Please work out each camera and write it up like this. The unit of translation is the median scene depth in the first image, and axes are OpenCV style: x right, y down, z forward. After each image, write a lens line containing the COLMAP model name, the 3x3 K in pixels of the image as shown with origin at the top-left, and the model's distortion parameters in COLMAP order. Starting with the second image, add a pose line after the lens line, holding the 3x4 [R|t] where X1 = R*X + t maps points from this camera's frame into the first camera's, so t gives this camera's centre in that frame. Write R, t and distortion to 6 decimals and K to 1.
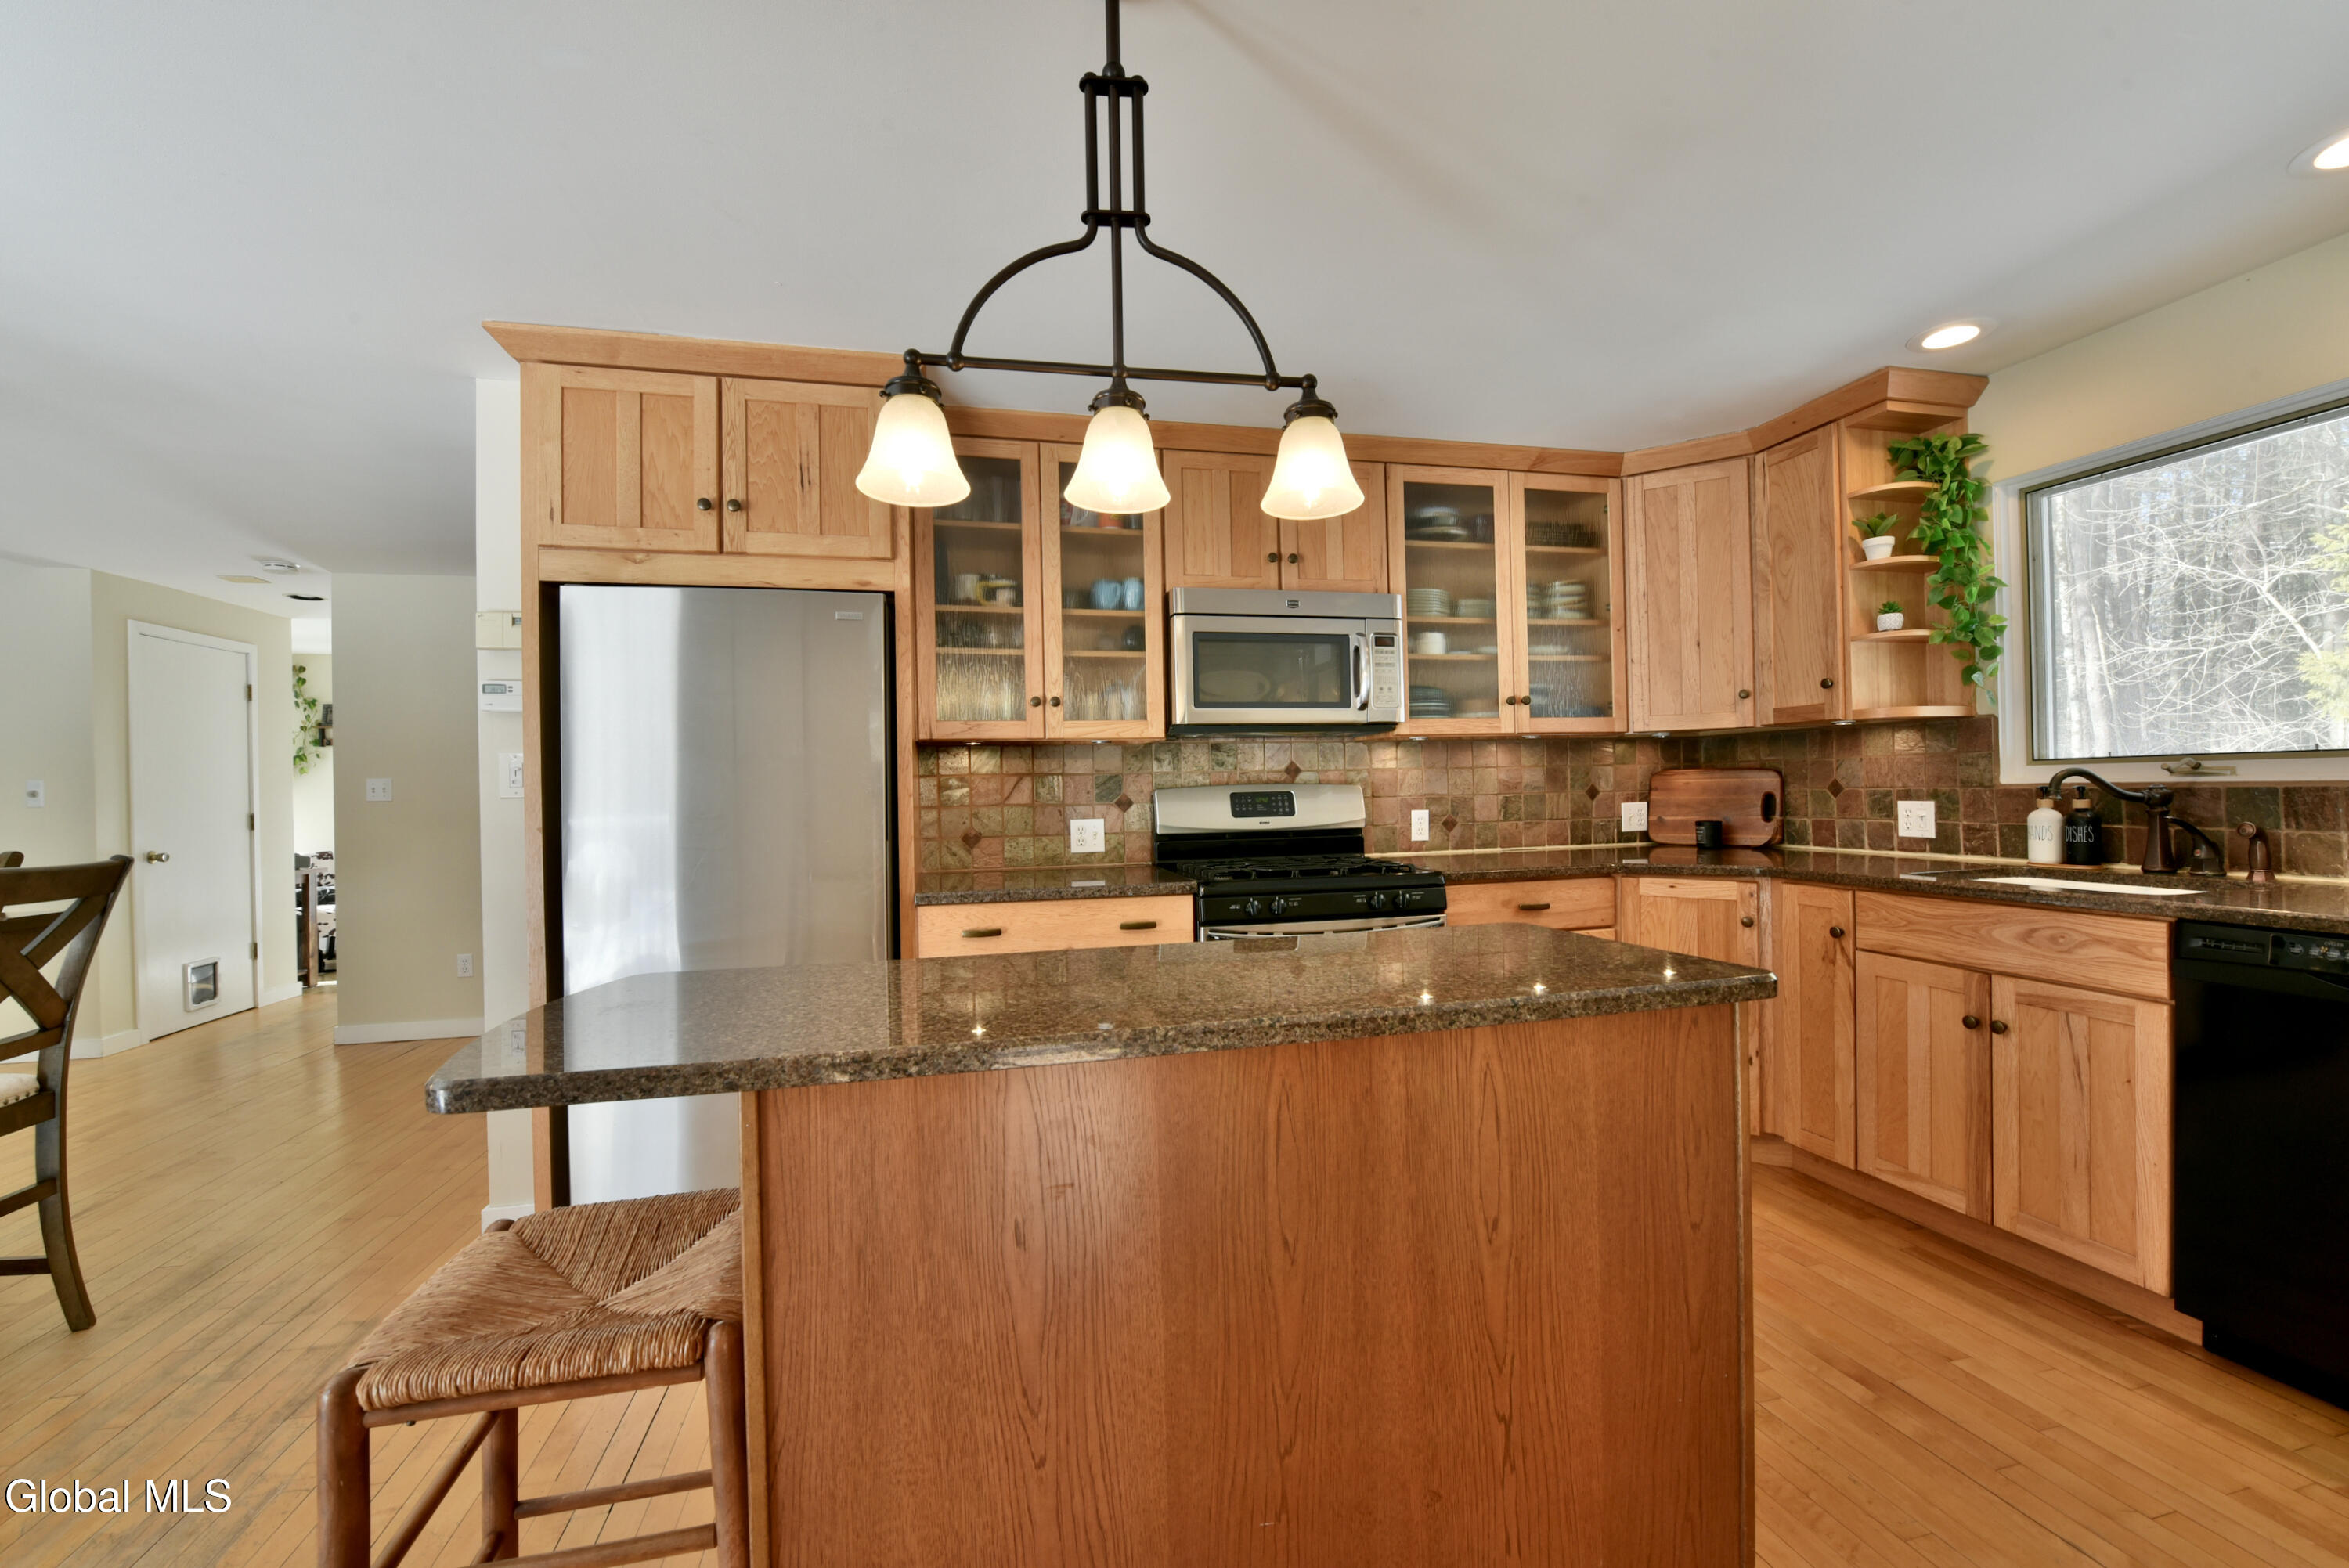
lens RADIAL K [[927.0, 0, 1179.7], [0, 927.0, 788.7], [0, 0, 1]] dist [-0.018800, -0.000285]
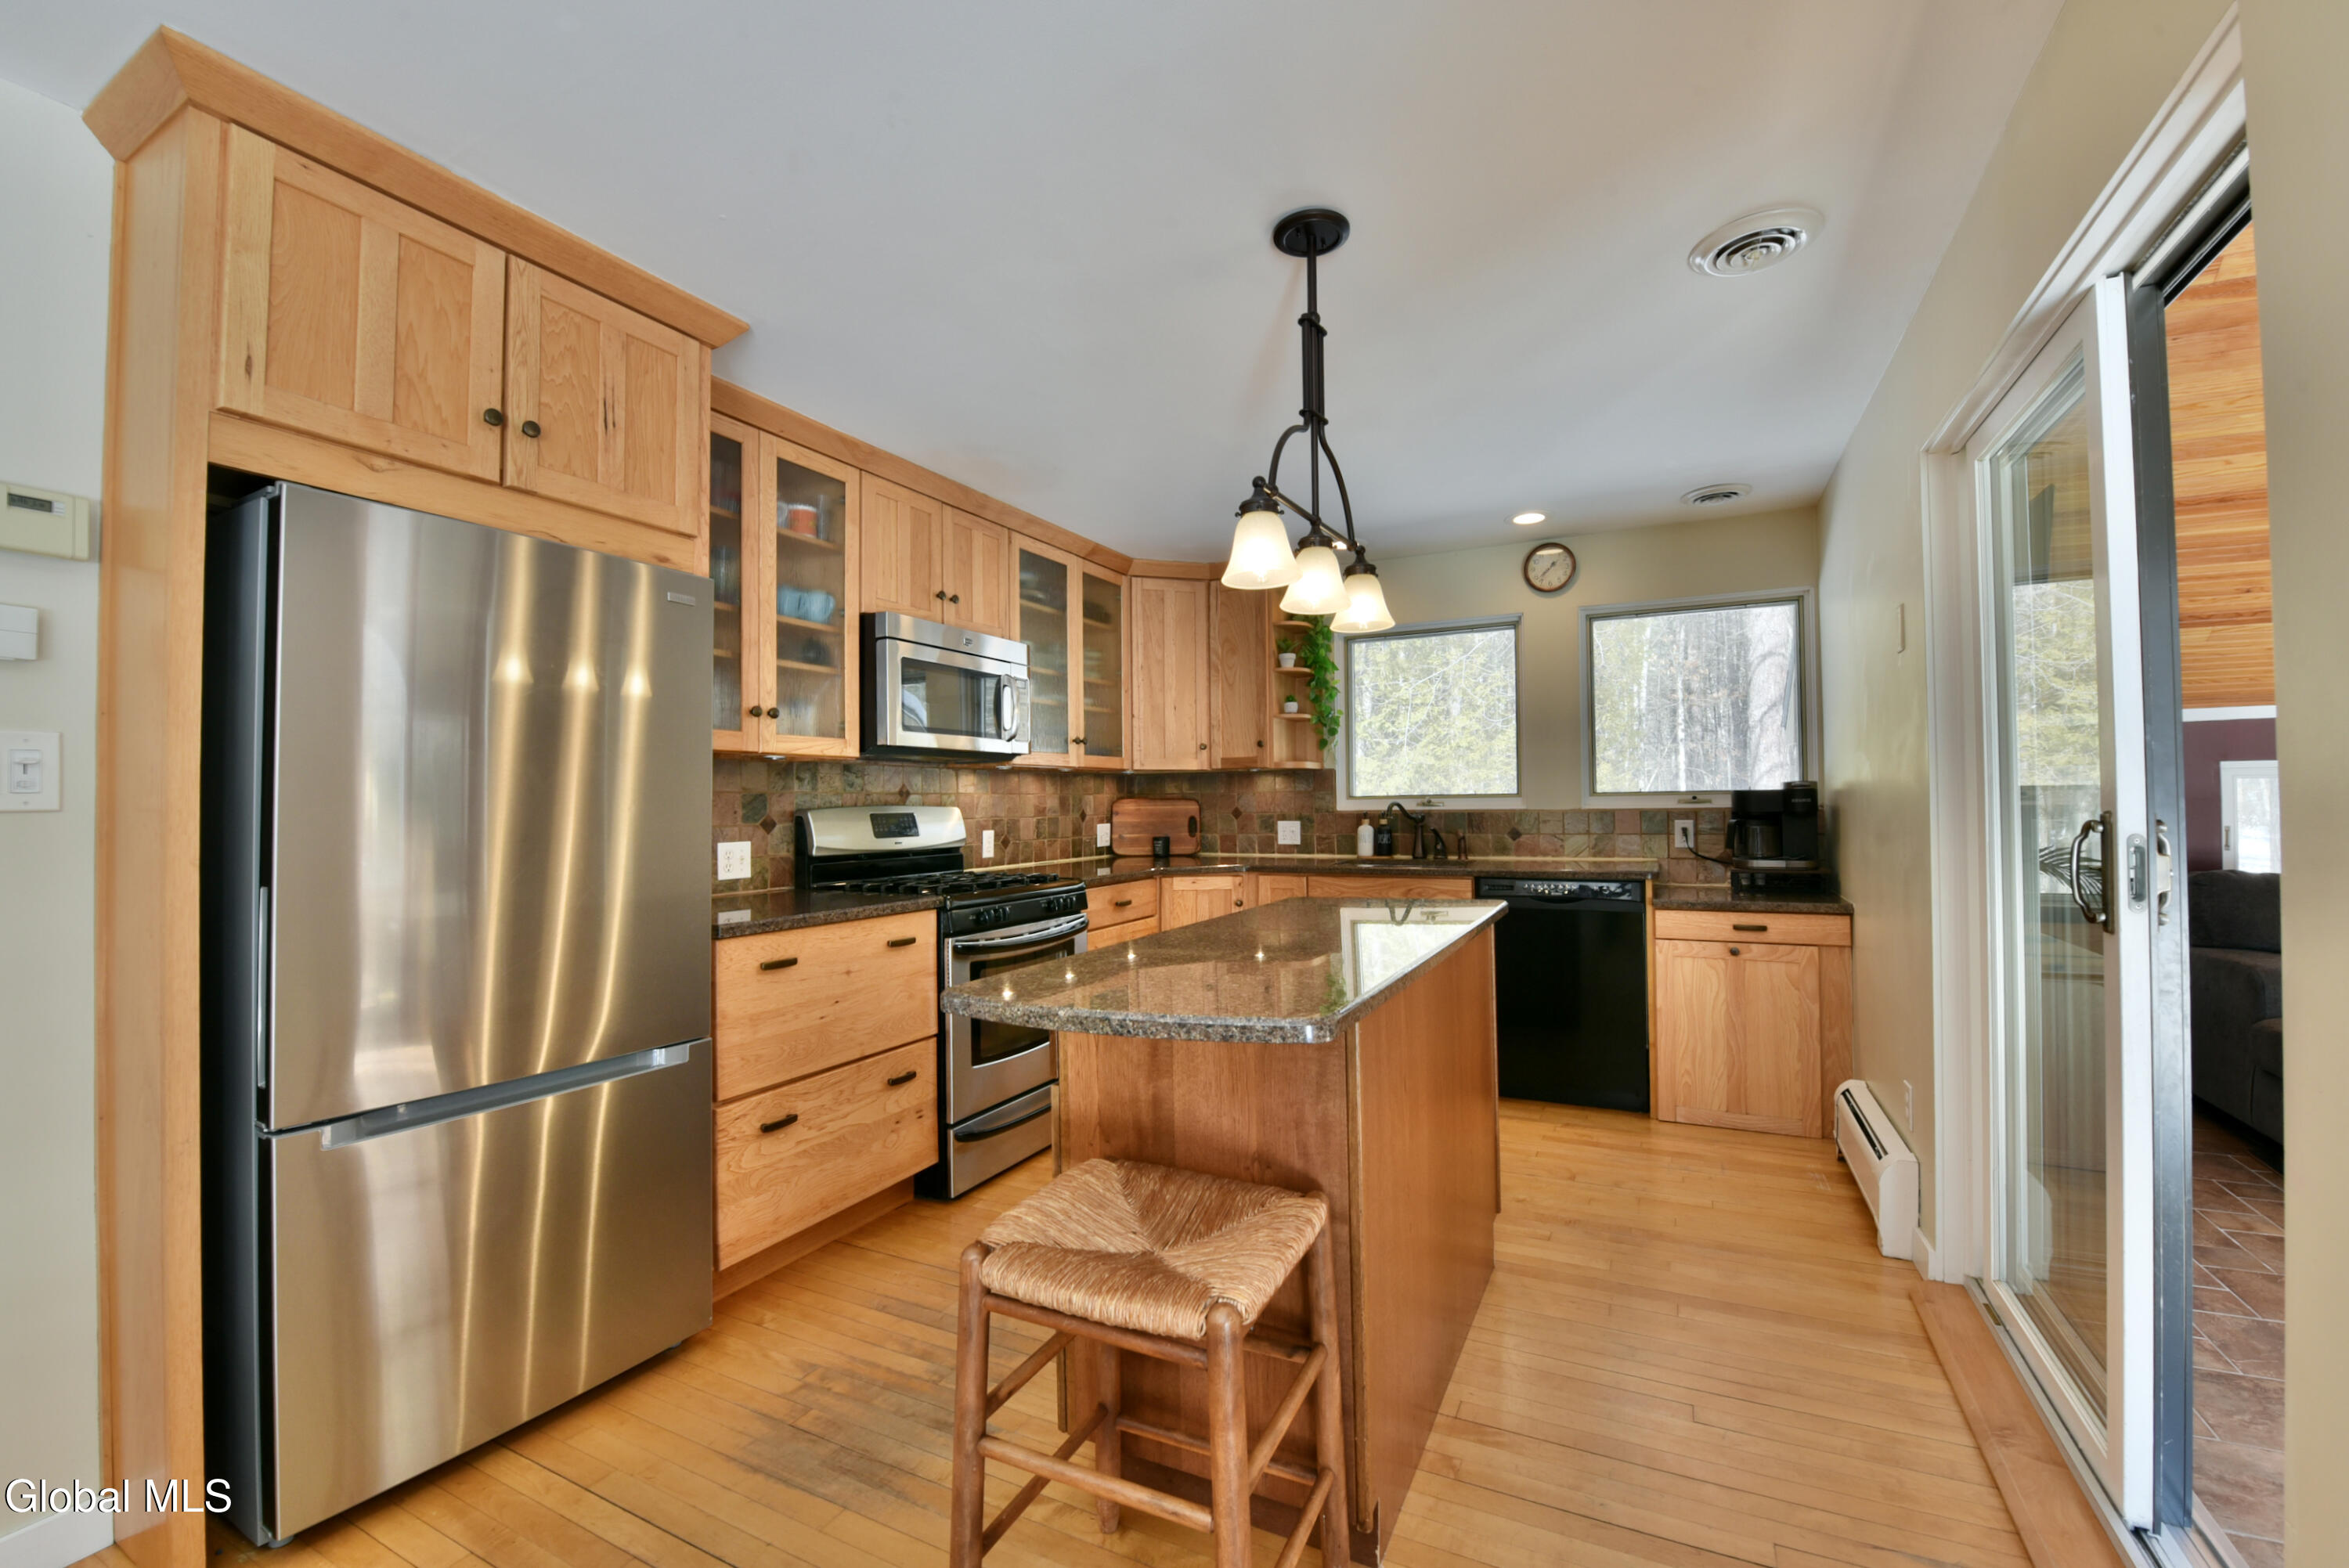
lens RADIAL K [[967.6, 0, 1186.1], [0, 967.6, 785.0], [0, 0, 1]] dist [-0.011749, -0.003502]
pose [[0.640429, 0.028395, 0.767492, -0.550863], [-0.002463, 0.999387, -0.034919, 0.009105], [-0.768013, 0.020473, 0.640107, 0.062726]]
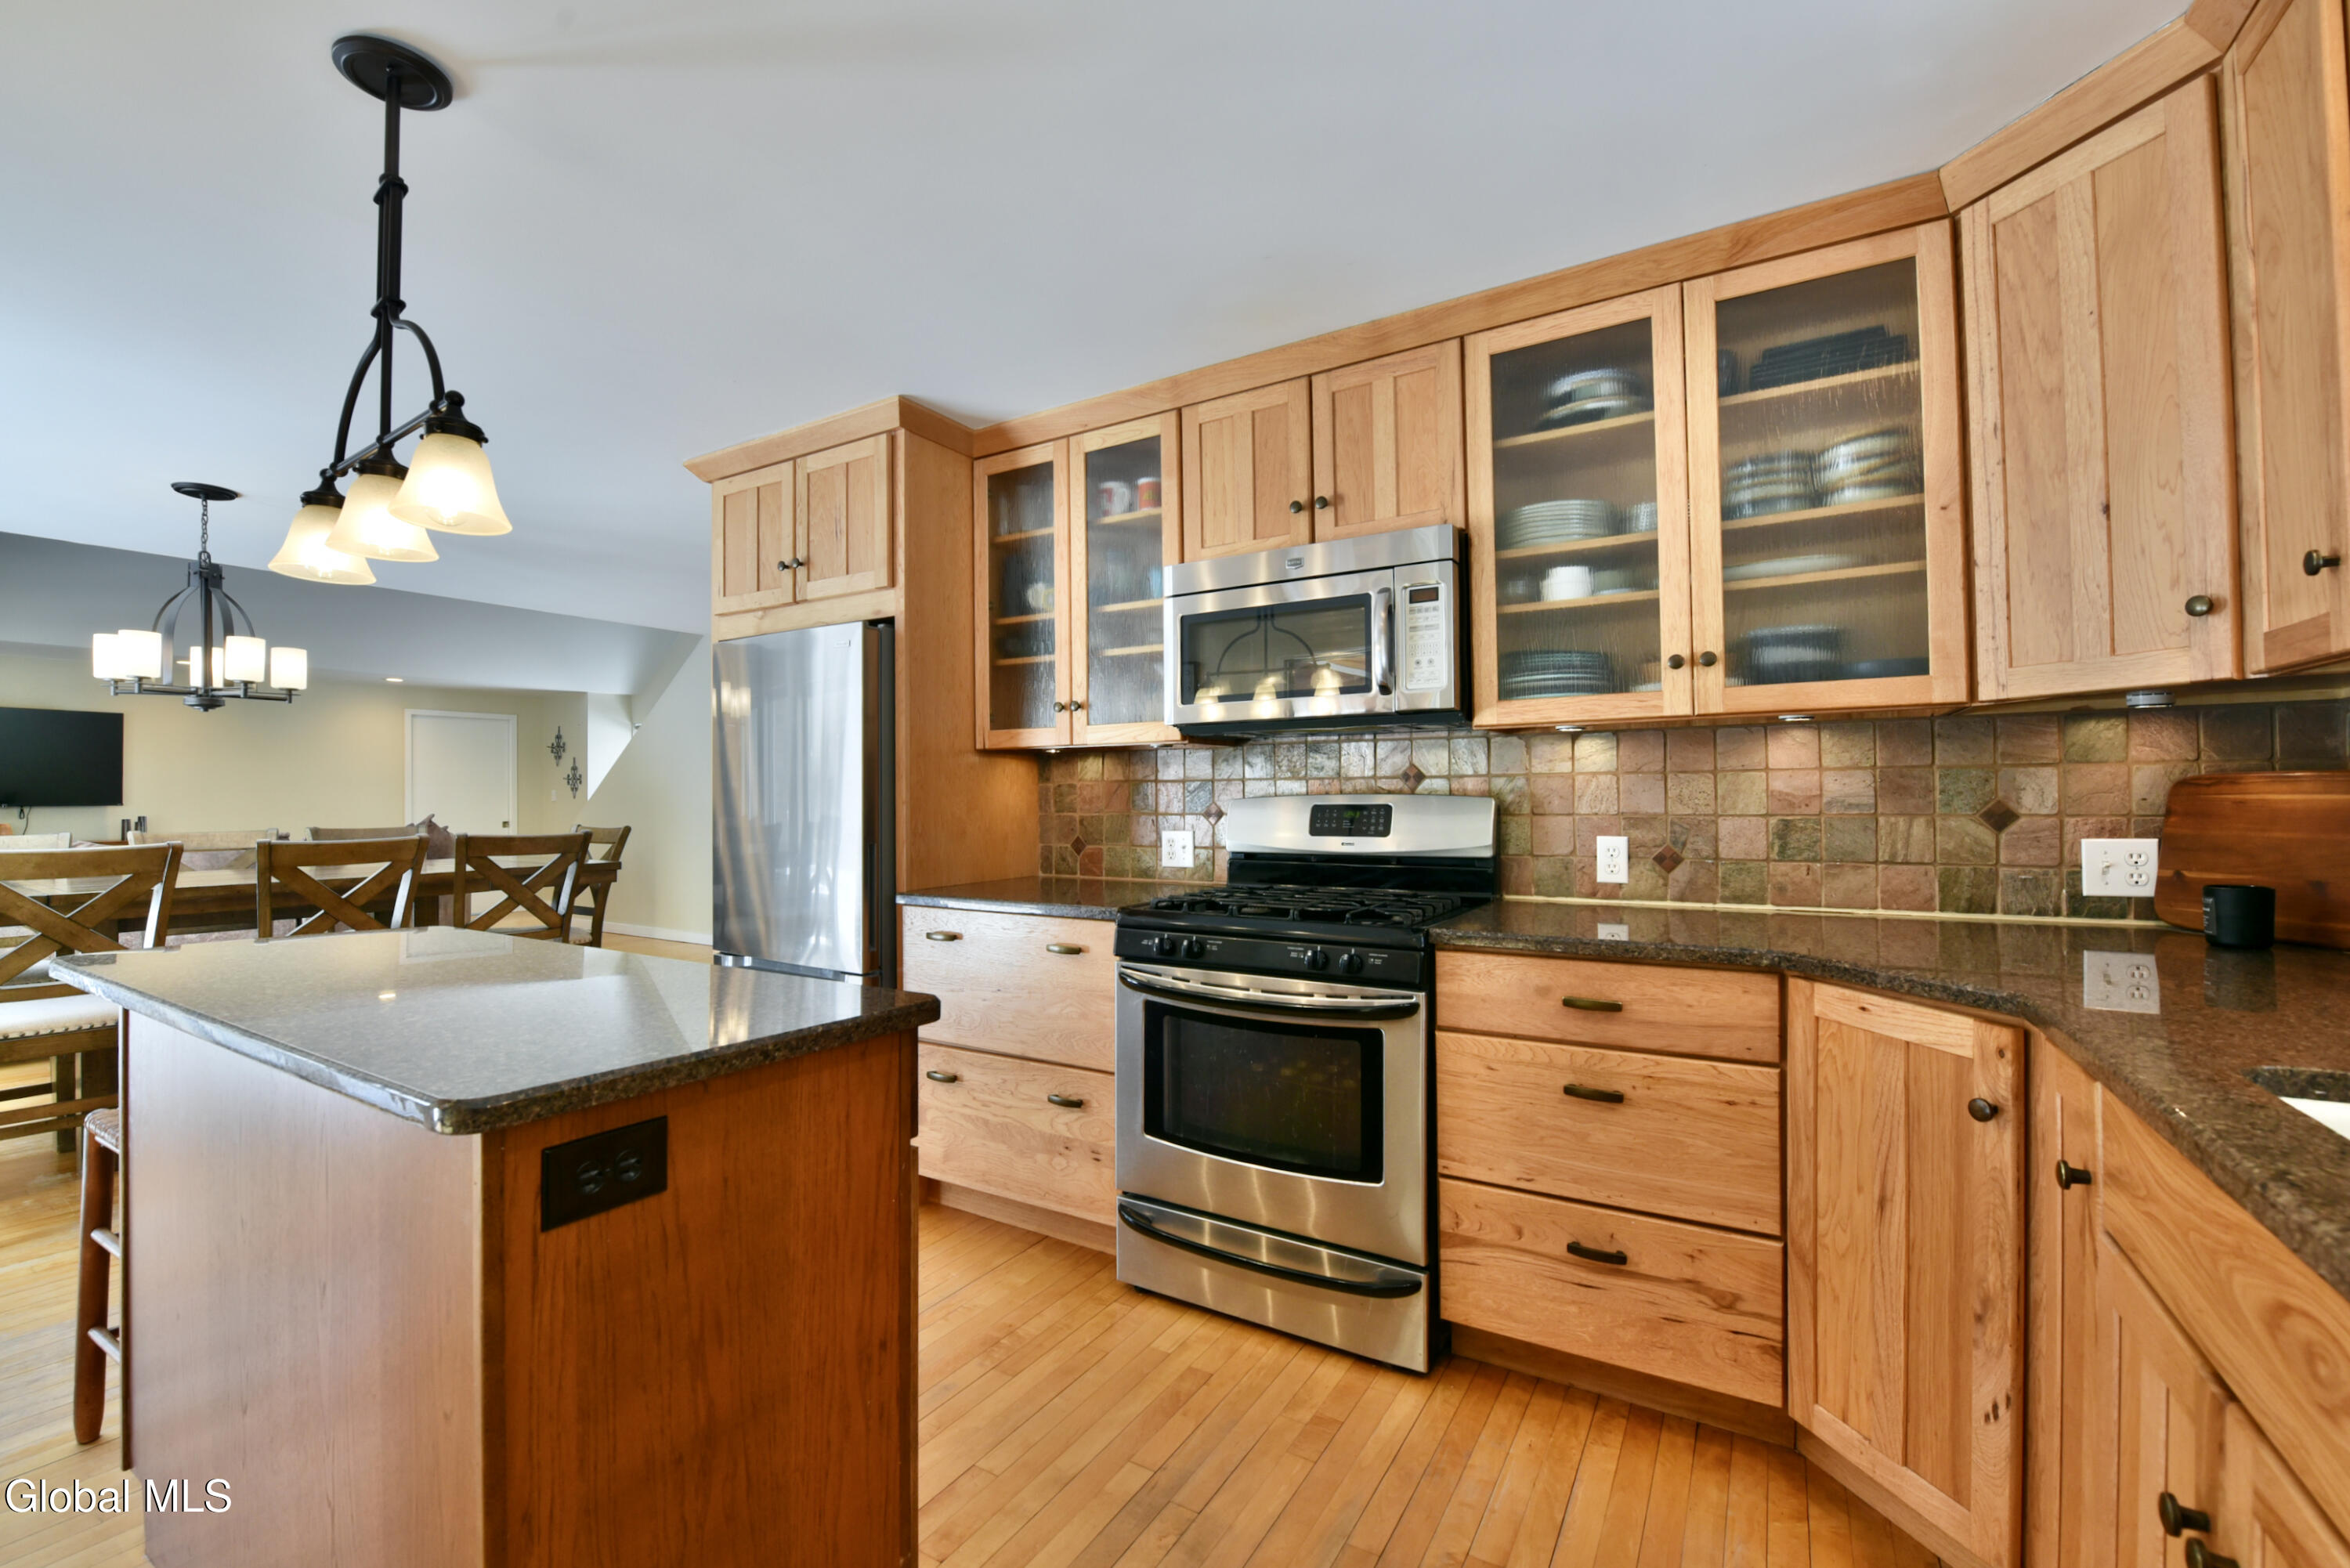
lens RADIAL K [[979.1, 0, 1180.7], [0, 979.1, 783.6], [0, 0, 1]] dist [-0.011843, -0.003978]
pose [[0.713574, 0.005447, -0.700559, 0.586348], [-0.004356, 0.999985, 0.003339, -0.016837], [0.700566, 0.000669, 0.713587, 0.324876]]
